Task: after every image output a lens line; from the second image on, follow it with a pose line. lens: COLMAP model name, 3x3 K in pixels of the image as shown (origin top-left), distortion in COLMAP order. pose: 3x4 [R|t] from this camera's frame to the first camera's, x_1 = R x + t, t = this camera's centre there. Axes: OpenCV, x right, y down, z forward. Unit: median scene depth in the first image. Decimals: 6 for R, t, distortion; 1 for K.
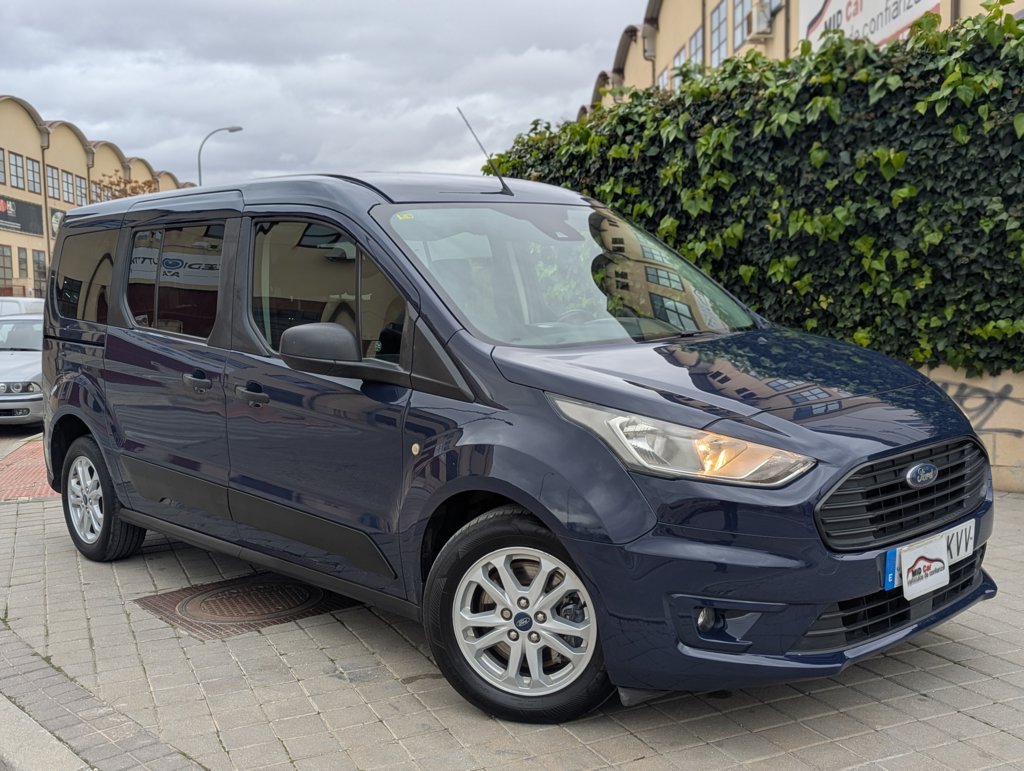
lens RADIAL K [[1068.0, 0, 481.4], [0, 1068.0, 386.6], [0, 0, 1]] dist [0.040381, -0.010747]
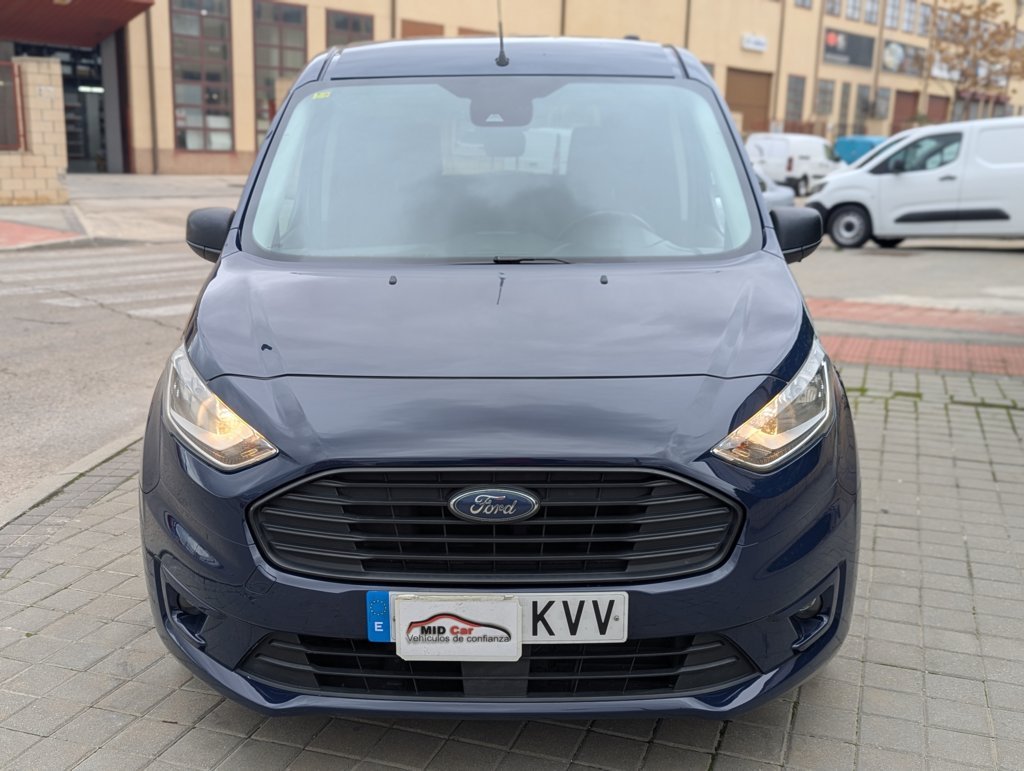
lens RADIAL K [[1077.3, 0, 500.0], [0, 1077.3, 388.3], [0, 0, 1]] dist [0.096196, -0.214101]
pose [[0.746280, 0.188514, -0.638380, 0.424799], [-0.092921, 0.979171, 0.180524, -0.059529], [0.659115, -0.075403, 0.748253, 0.245261]]
